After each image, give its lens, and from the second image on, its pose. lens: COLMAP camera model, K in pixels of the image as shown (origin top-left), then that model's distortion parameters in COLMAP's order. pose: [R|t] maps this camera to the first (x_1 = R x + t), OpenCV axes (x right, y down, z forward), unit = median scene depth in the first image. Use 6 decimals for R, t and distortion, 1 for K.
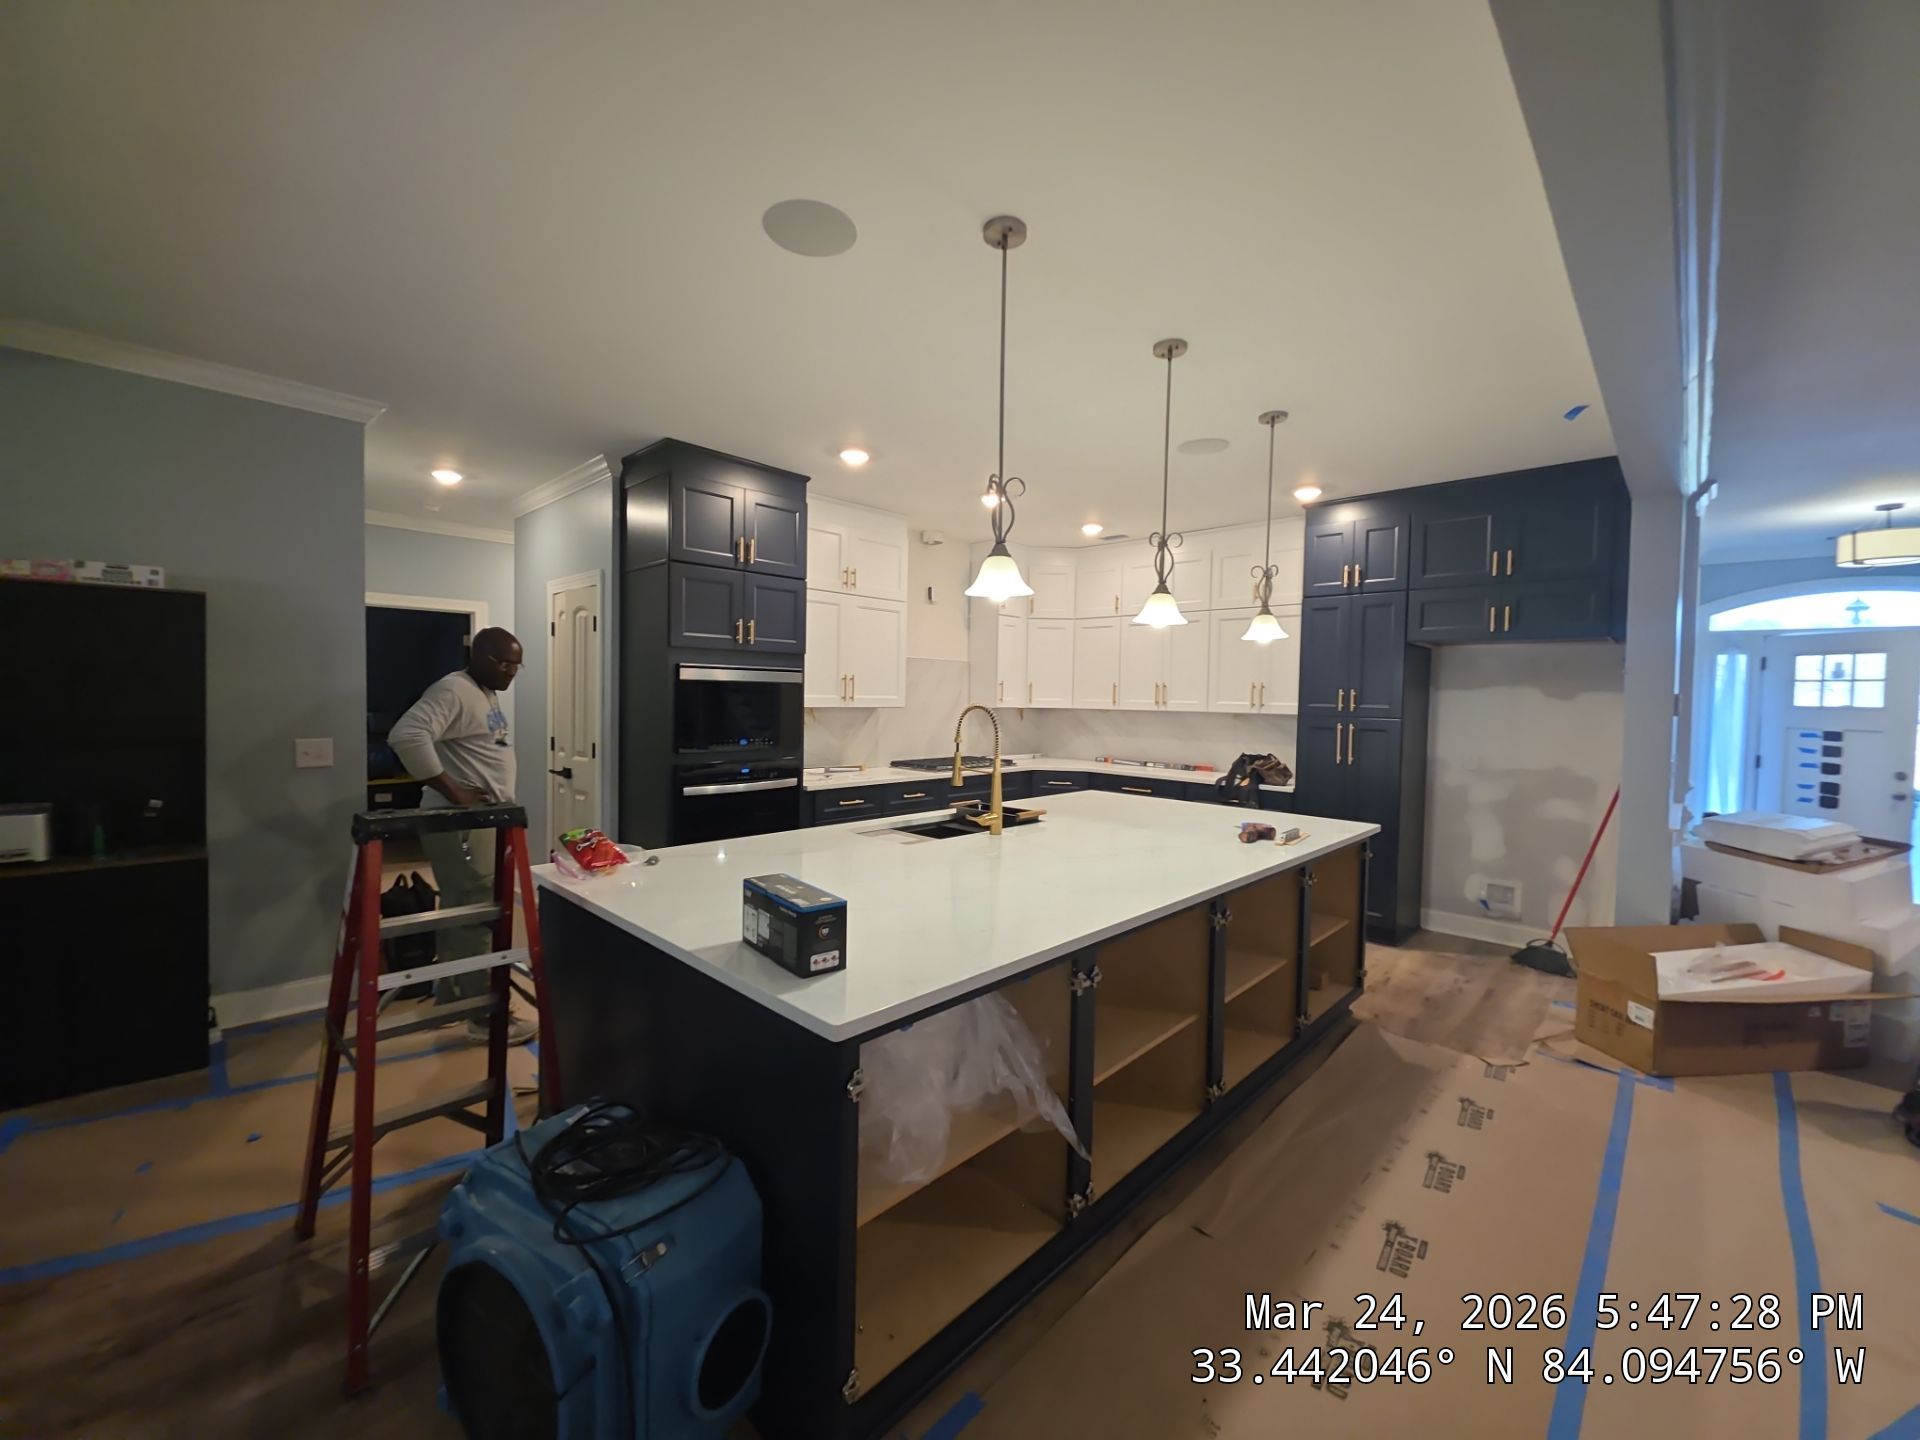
lens RADIAL K [[757.4, 0, 958.9], [0, 757.4, 723.5], [0, 0, 1]] dist [0.013927, -0.007808]
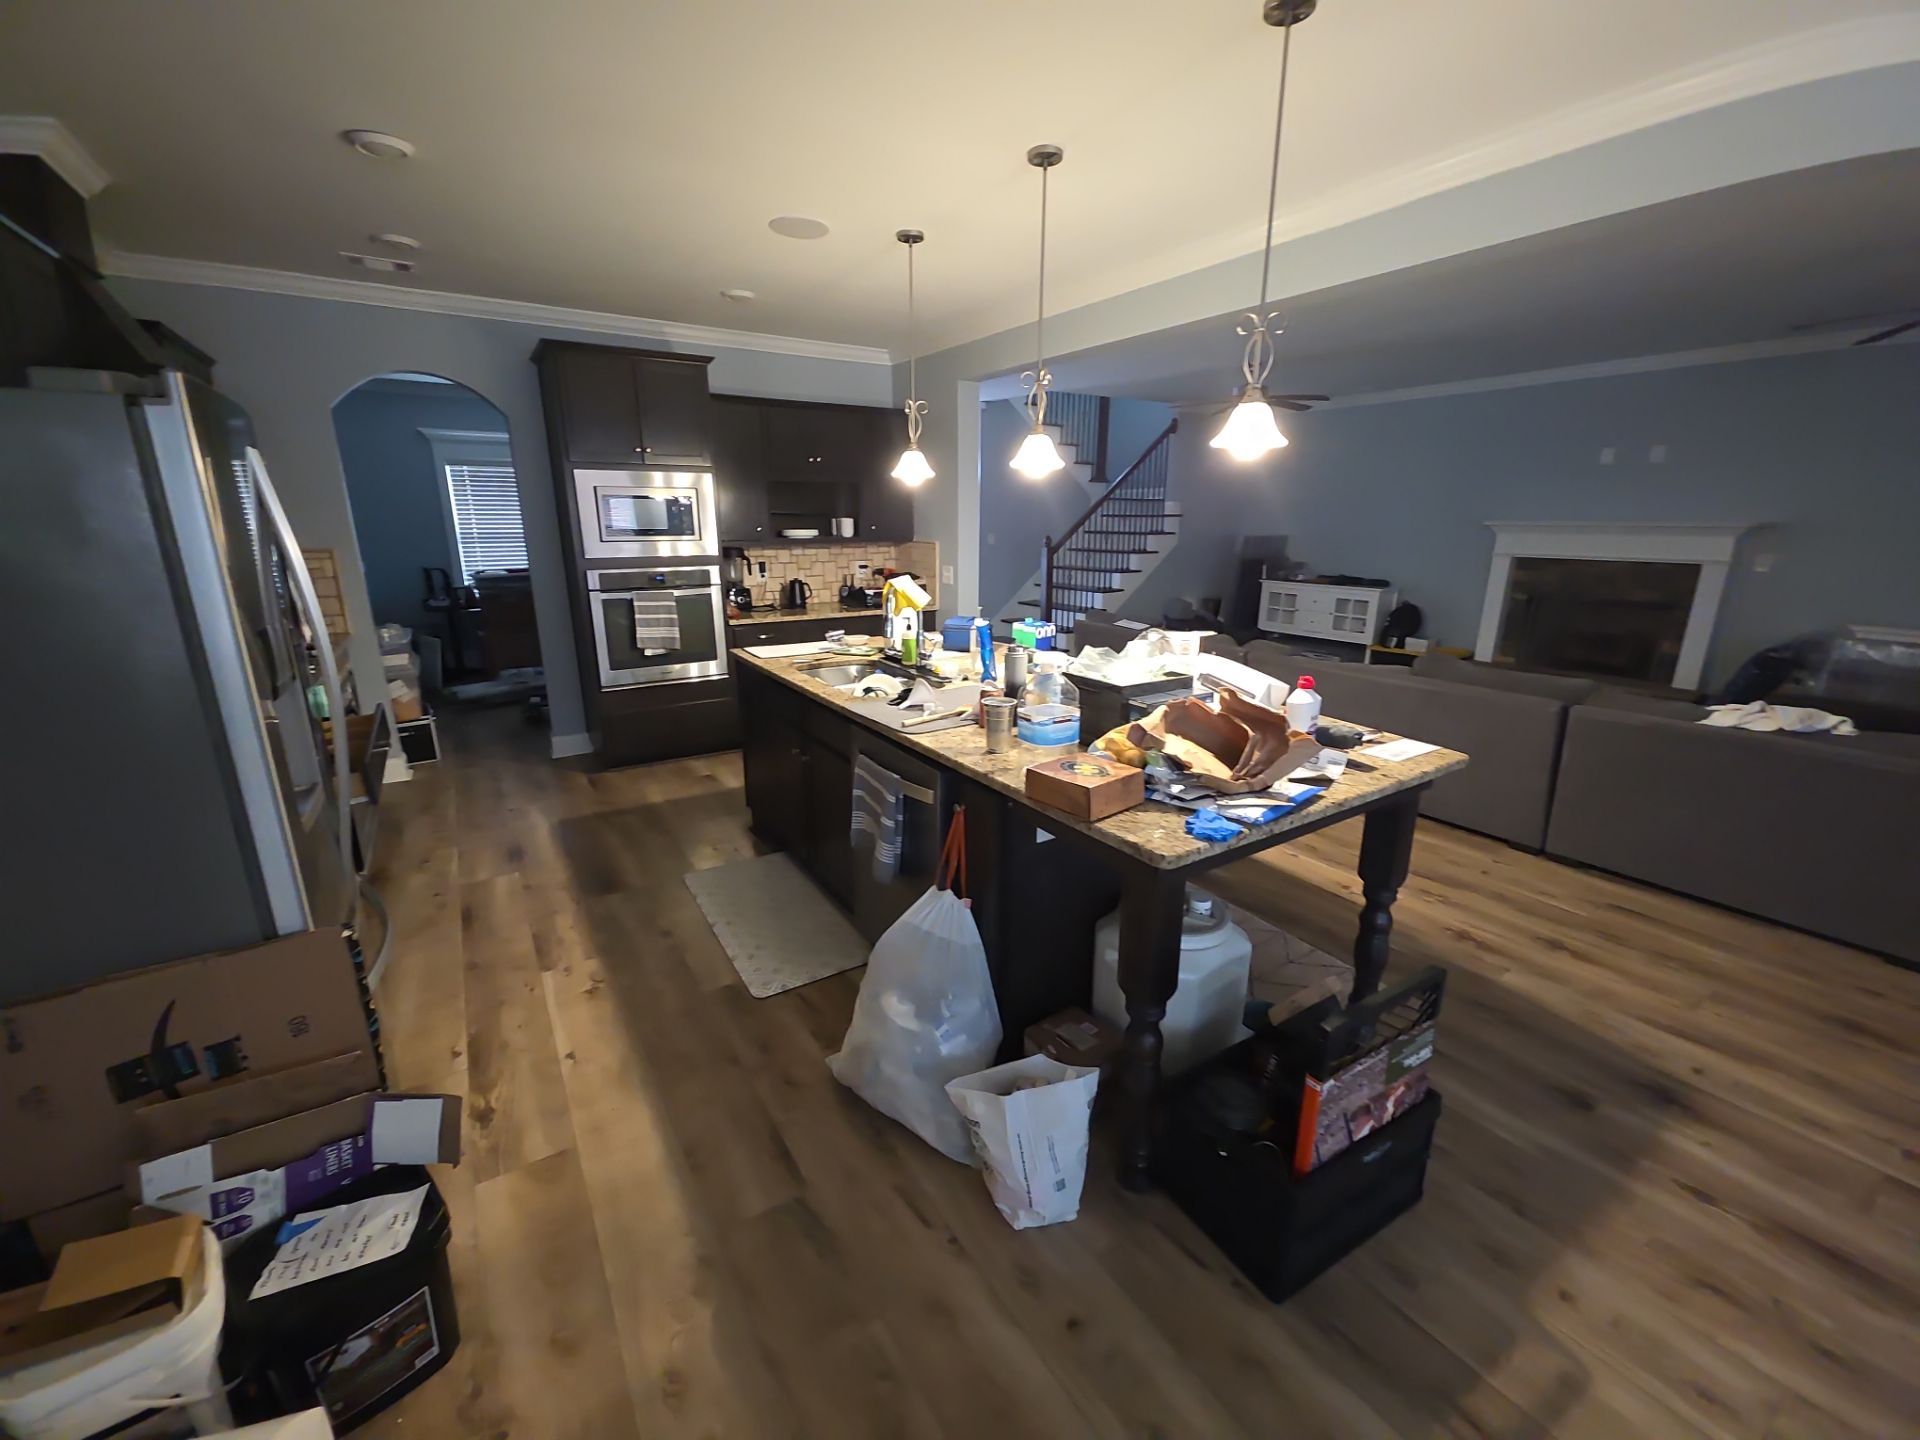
lens RADIAL K [[757.4, 0, 953.7], [0, 757.4, 724.9], [0, 0, 1]] dist [0.013927, -0.007808]
pose [[0.230645, -0.276891, 0.932810, -0.493952], [0.040571, 0.960560, 0.275096, -0.050942], [-0.972192, -0.025604, 0.232782, 0.533302]]
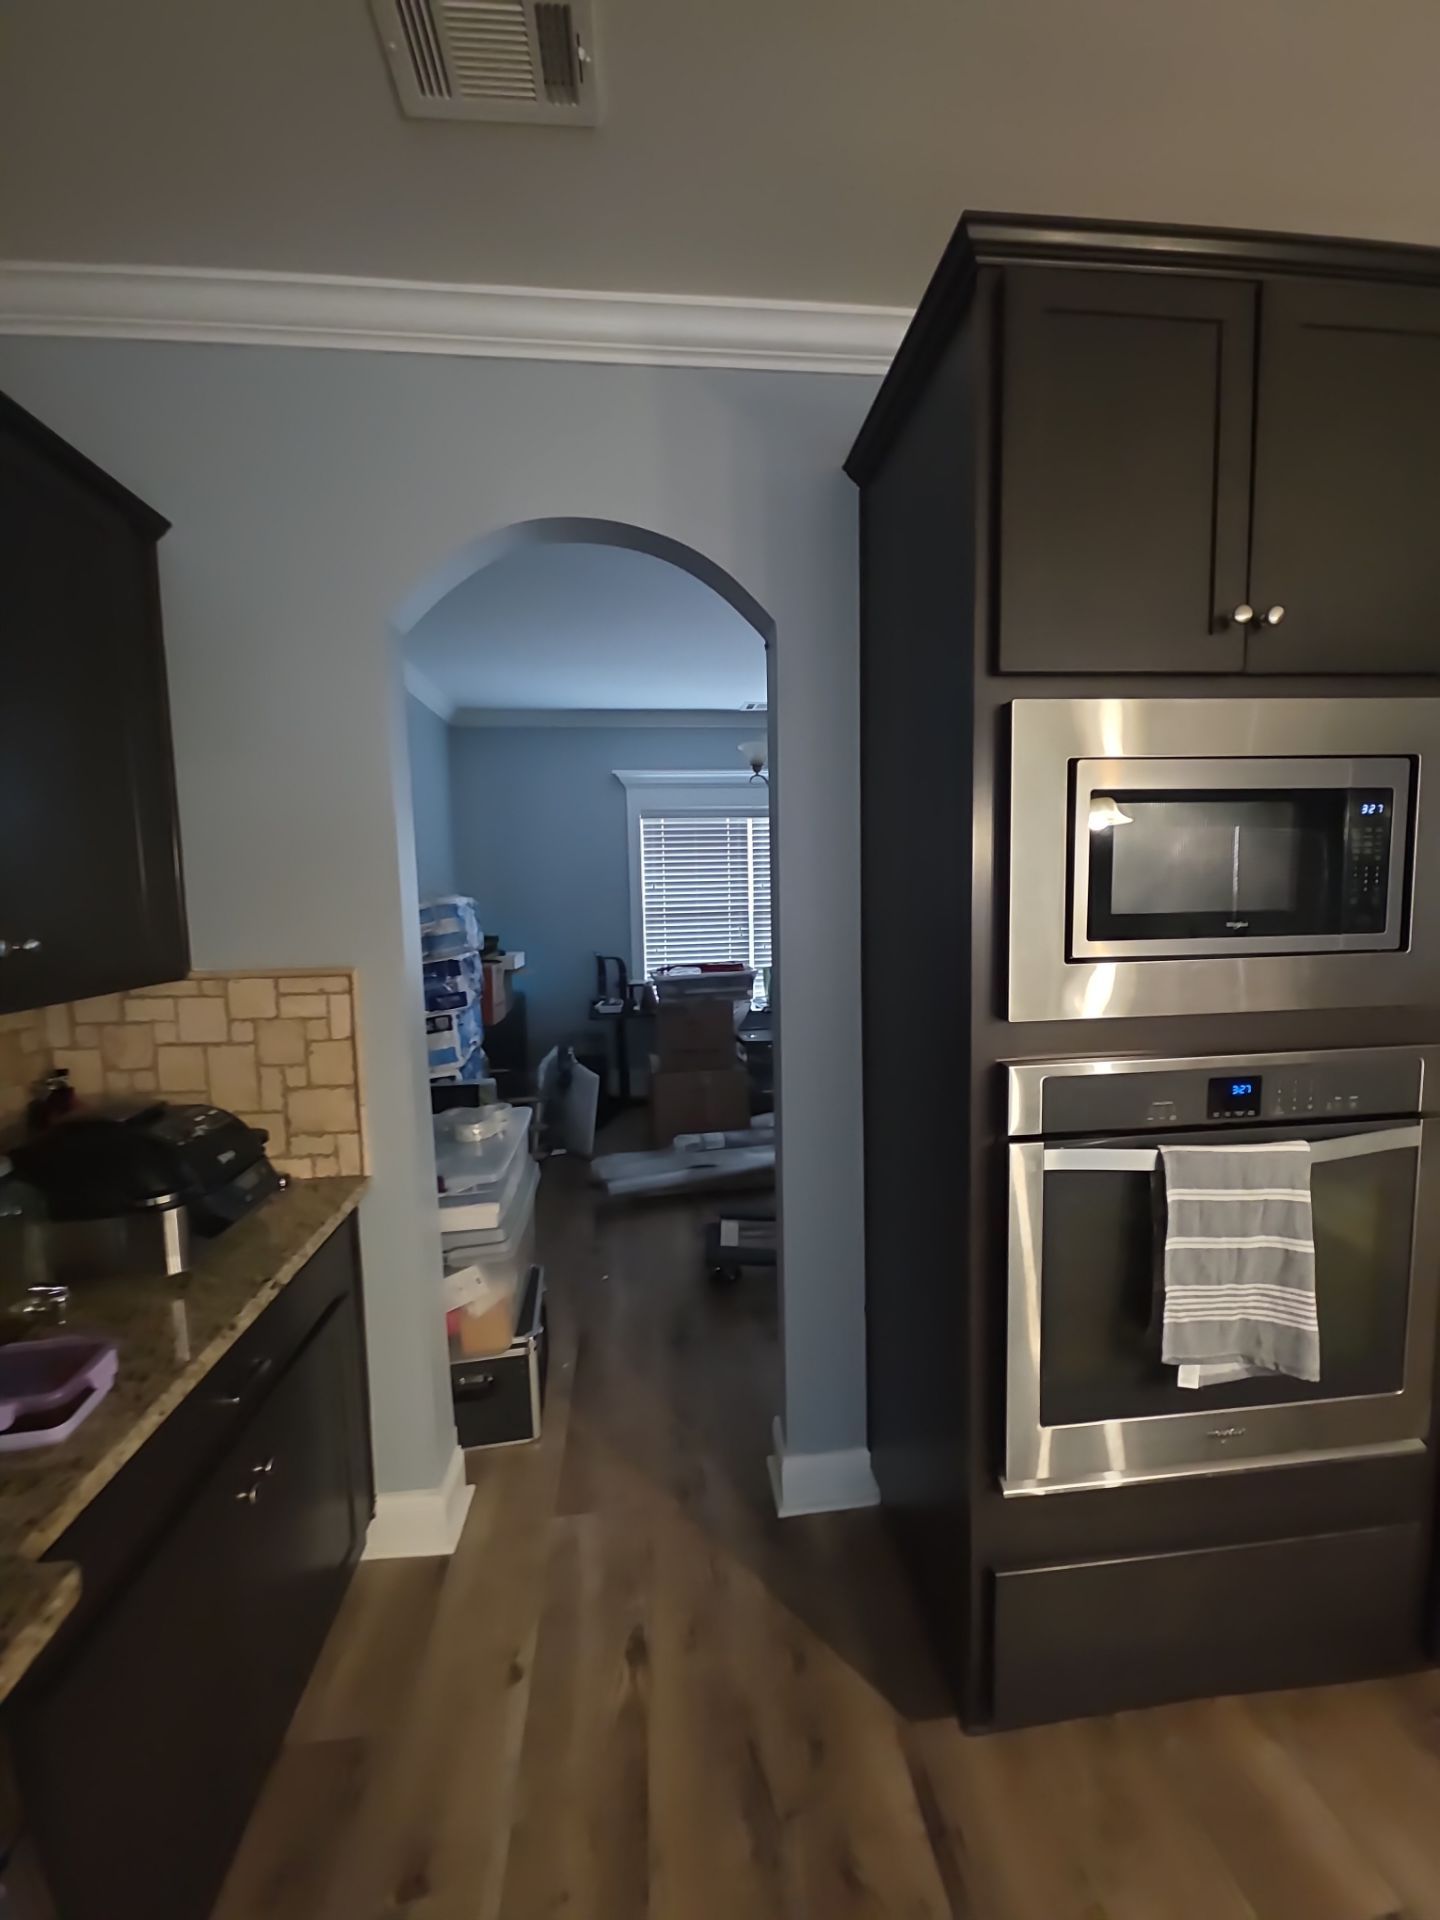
lens RADIAL K [[757.4, 0, 717.5], [0, 757.4, 949.0], [0, 0, 1]] dist [0.013927, -0.007808]
pose [[0.649498, -0.097909, 0.754034, 0.108843], [0.064390, 0.995195, 0.073759, -0.057926], [-0.757632, 0.000646, 0.652681, 1.132976]]
